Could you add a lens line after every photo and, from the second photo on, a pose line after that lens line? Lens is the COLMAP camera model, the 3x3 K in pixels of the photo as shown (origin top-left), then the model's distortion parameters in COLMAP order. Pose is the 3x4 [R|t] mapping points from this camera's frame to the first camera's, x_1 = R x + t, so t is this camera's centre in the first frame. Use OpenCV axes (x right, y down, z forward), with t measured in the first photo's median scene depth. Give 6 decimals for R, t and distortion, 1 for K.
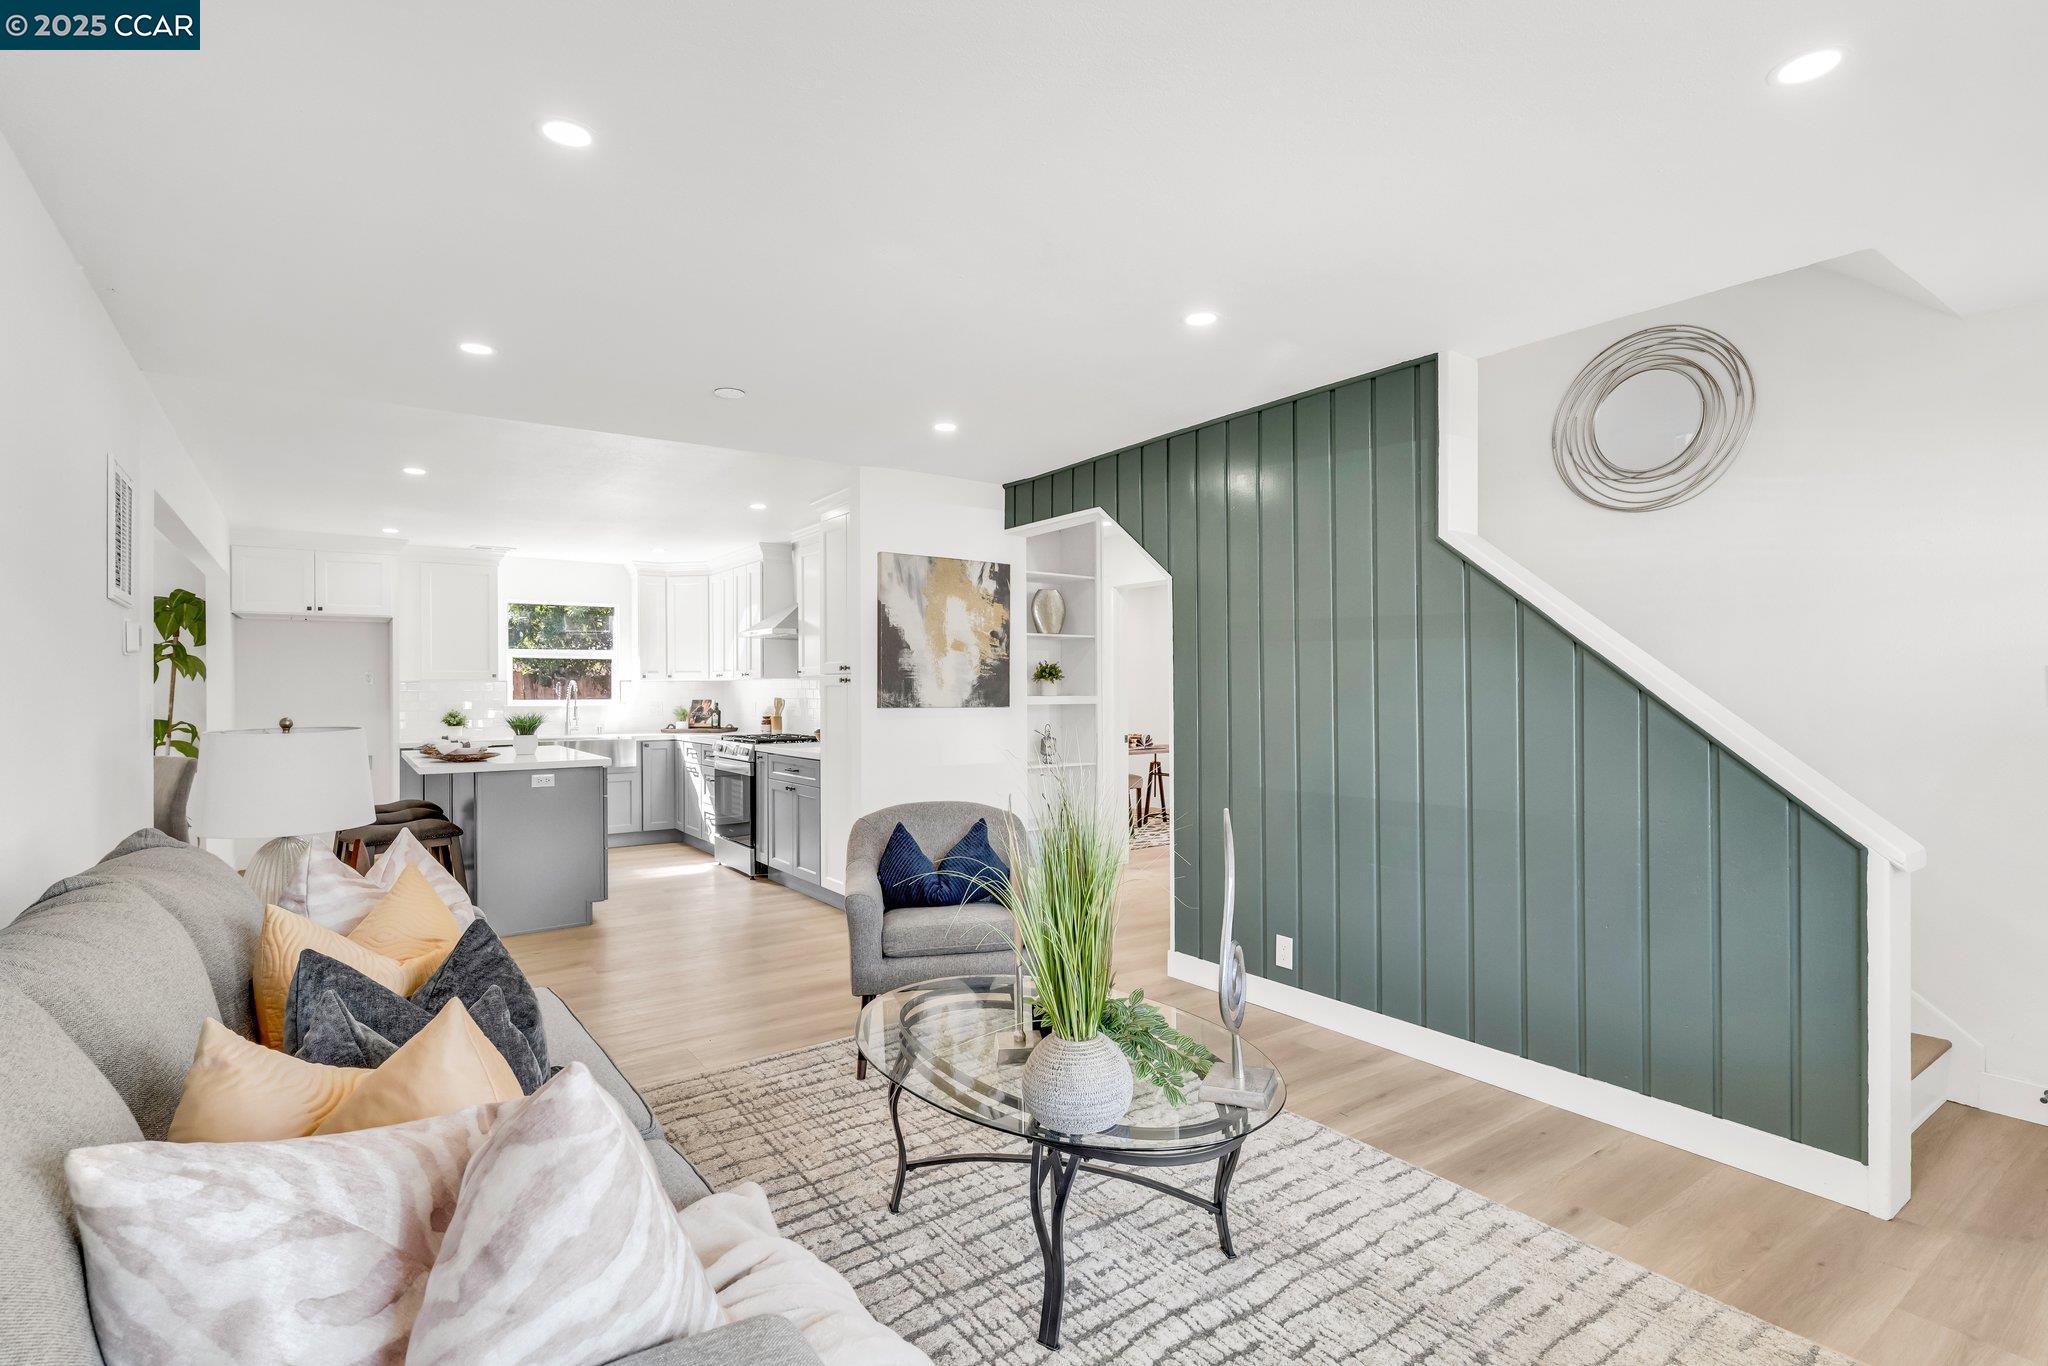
lens RADIAL K [[953.3, 0, 1005.3], [0, 953.3, 684.3], [0, 0, 1]] dist [0.002310, 0.000117]
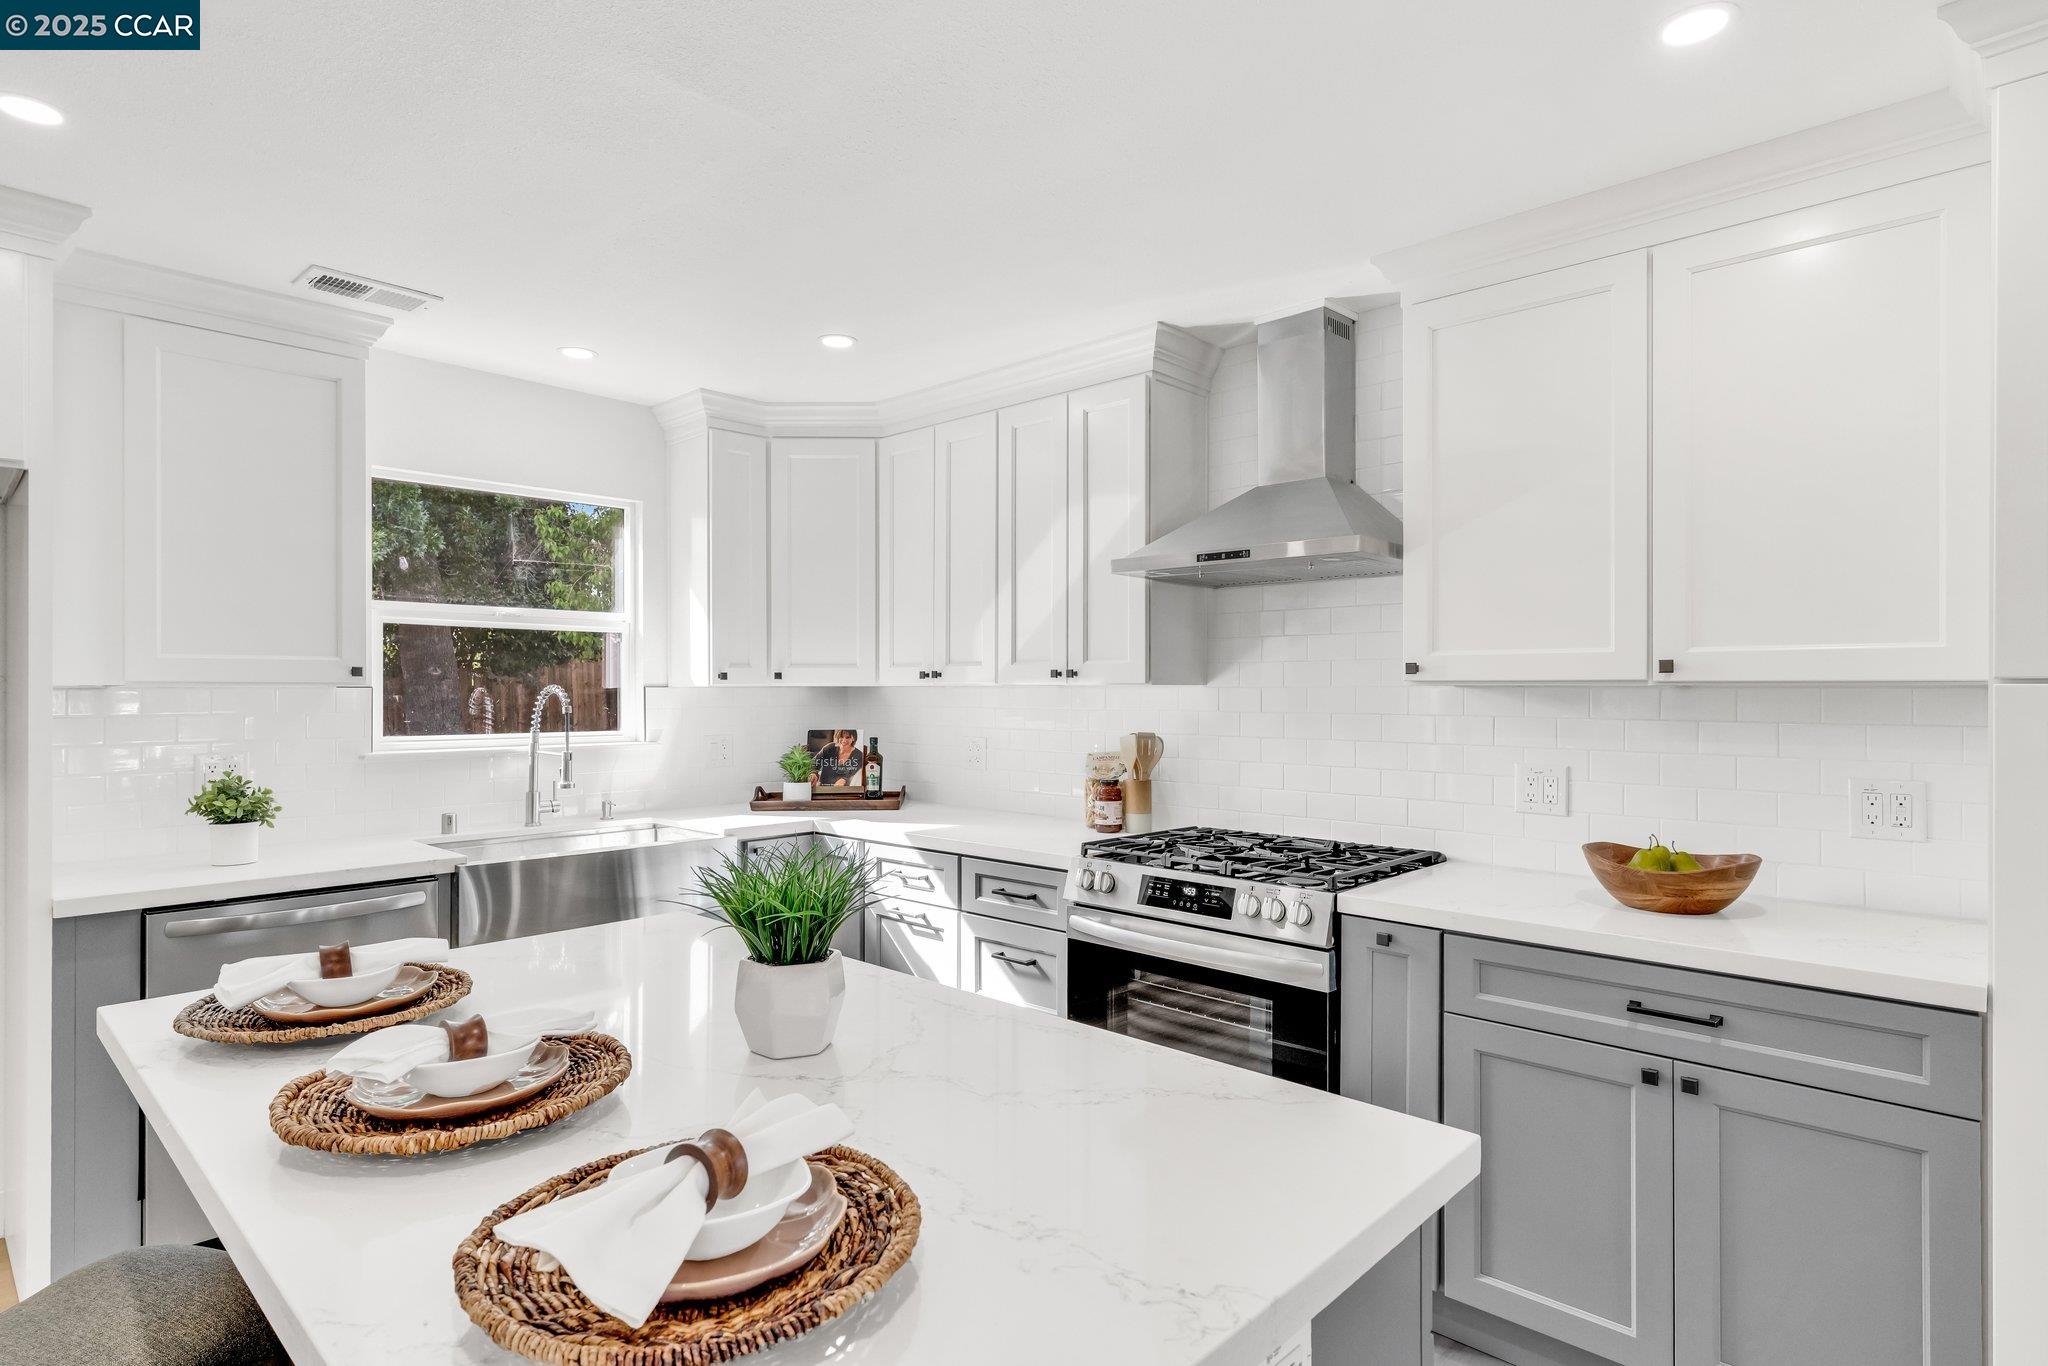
lens RADIAL K [[1084.8, 0, 1016.3], [0, 1084.8, 689.0], [0, 0, 1]] dist [0.004097, 0.000904]
pose [[0.981251, 0.005941, 0.192644, -0.356790], [-0.006925, 0.999966, 0.004434, -0.005619], [-0.192611, -0.005685, 0.981259, 0.536596]]
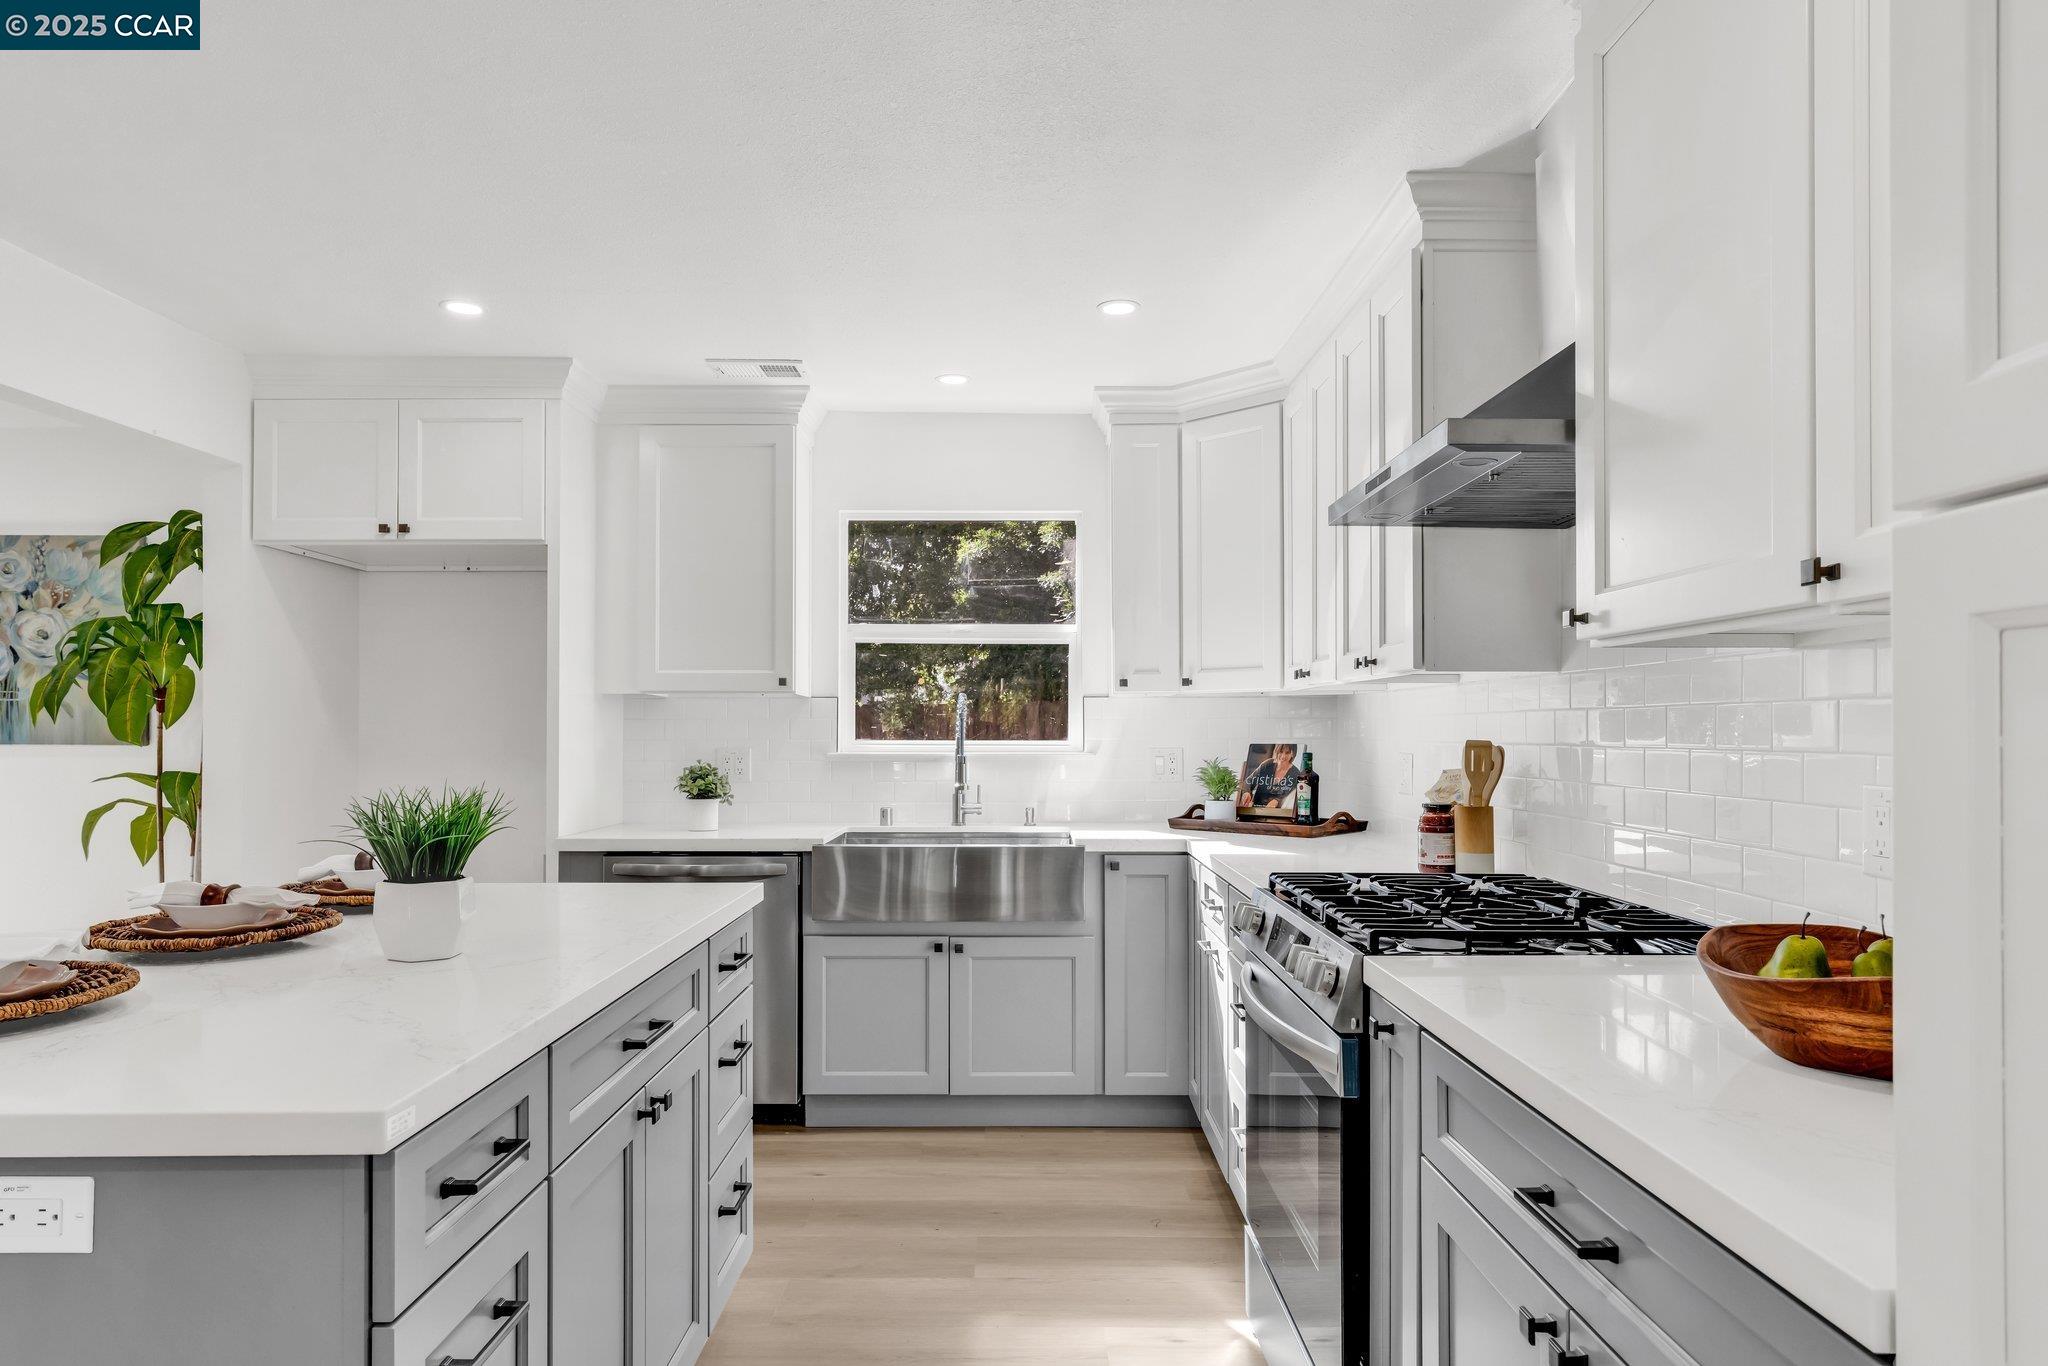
lens RADIAL K [[1203.8, 0, 1020.2], [0, 1203.8, 728.6], [0, 0, 1]] dist [0.001243, 0.000663]
pose [[0.822621, 0.005946, -0.568560, -0.138462], [-0.002184, 0.999971, 0.007297, 0.007359], [0.568586, -0.004761, 0.822610, 0.590836]]
